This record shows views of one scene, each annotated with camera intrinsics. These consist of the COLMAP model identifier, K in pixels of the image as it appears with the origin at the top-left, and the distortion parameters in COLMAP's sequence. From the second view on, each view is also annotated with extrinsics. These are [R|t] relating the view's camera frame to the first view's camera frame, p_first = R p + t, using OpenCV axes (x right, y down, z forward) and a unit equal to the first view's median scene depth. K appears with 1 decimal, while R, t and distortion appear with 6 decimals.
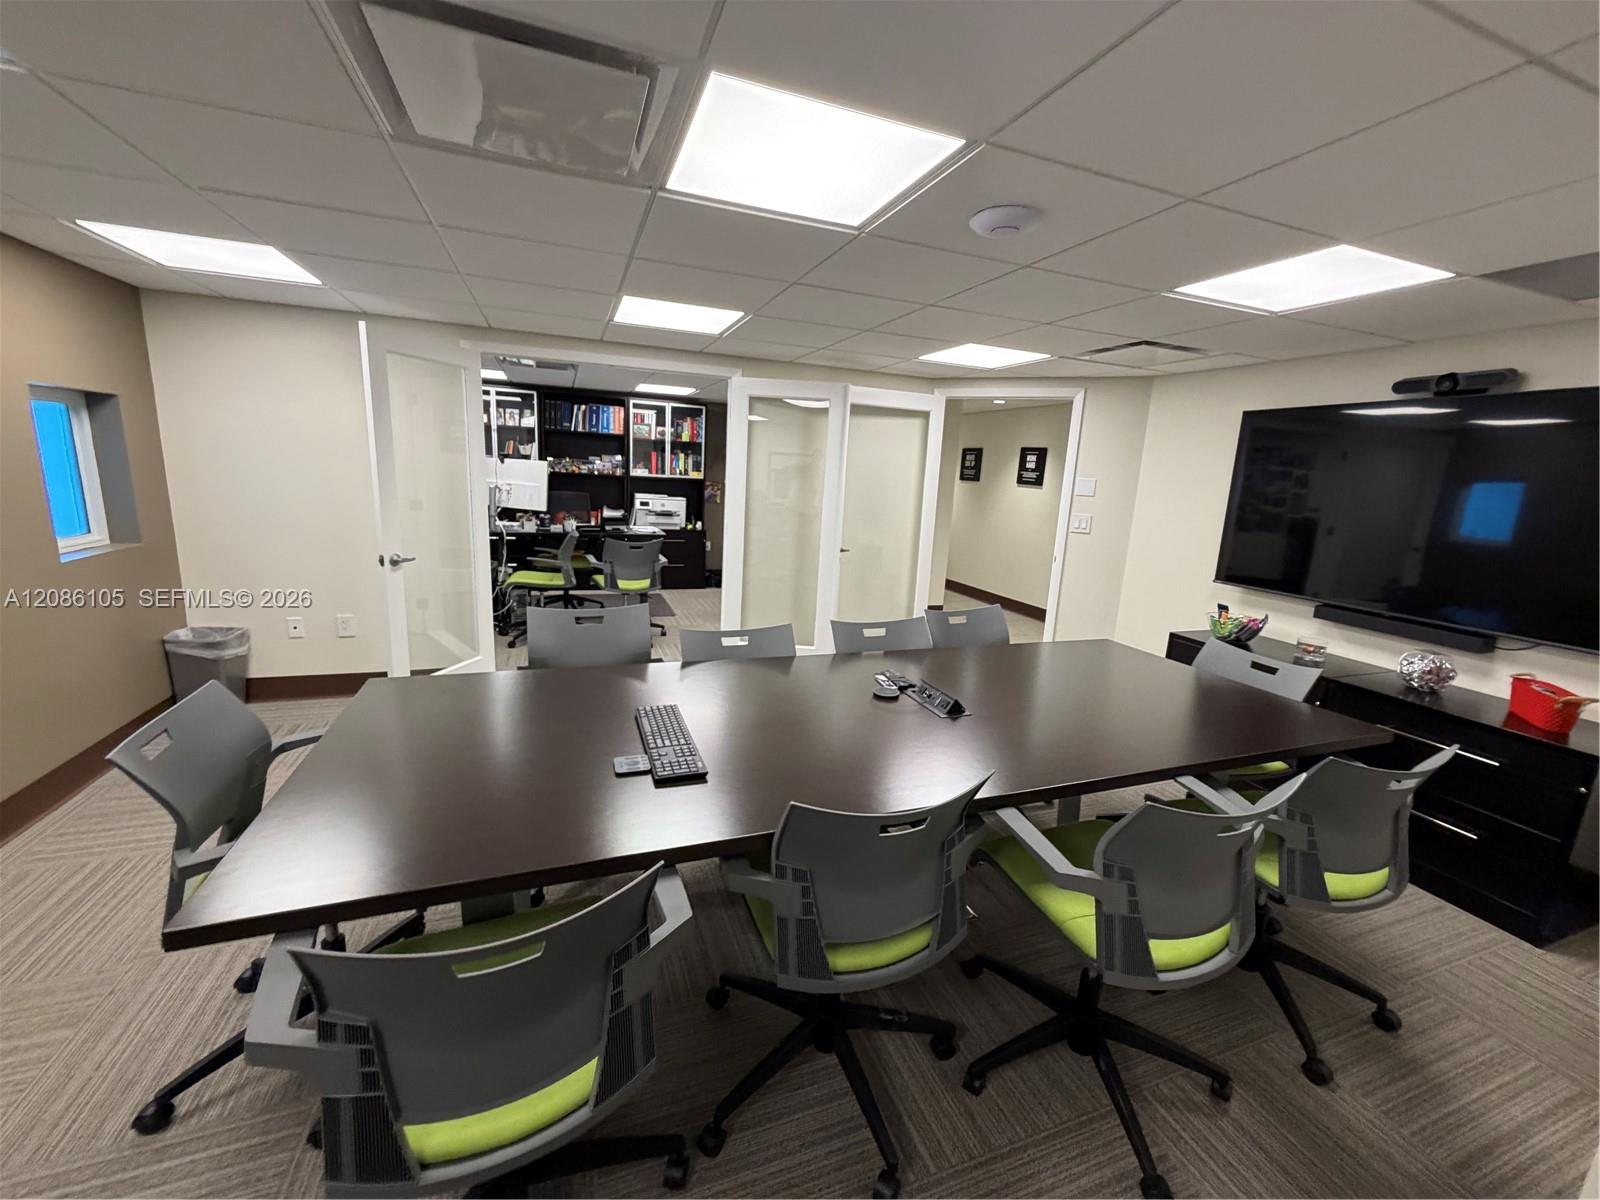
lens RADIAL K [[639.6, 0, 802.9], [0, 639.6, 597.4], [0, 0, 1]] dist [-0.001437, 0.001019]
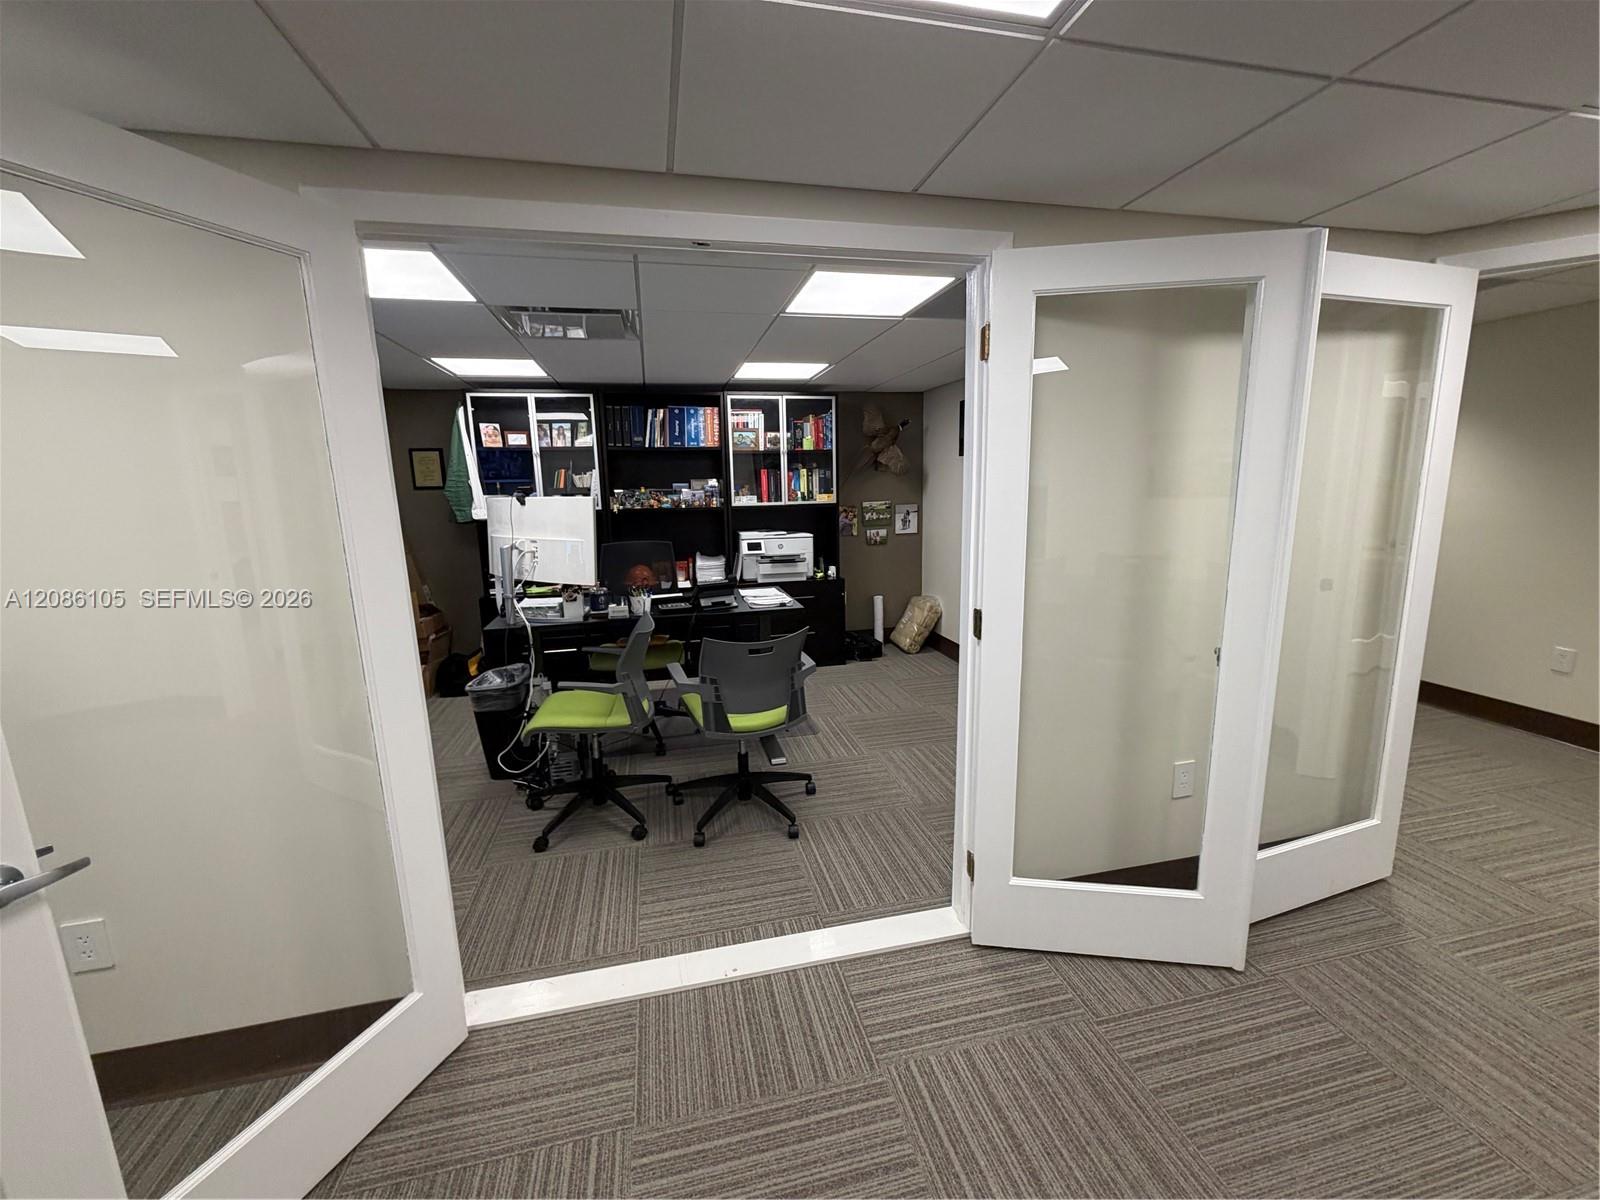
lens RADIAL K [[639.6, 0, 800.7], [0, 639.6, 599.6], [0, 0, 1]] dist [-0.001437, 0.001019]
pose [[0.988195, -0.050915, -0.144491, -0.104268], [0.047942, 0.998562, -0.023990, -0.071697], [0.145504, 0.016780, 0.989215, 0.338758]]
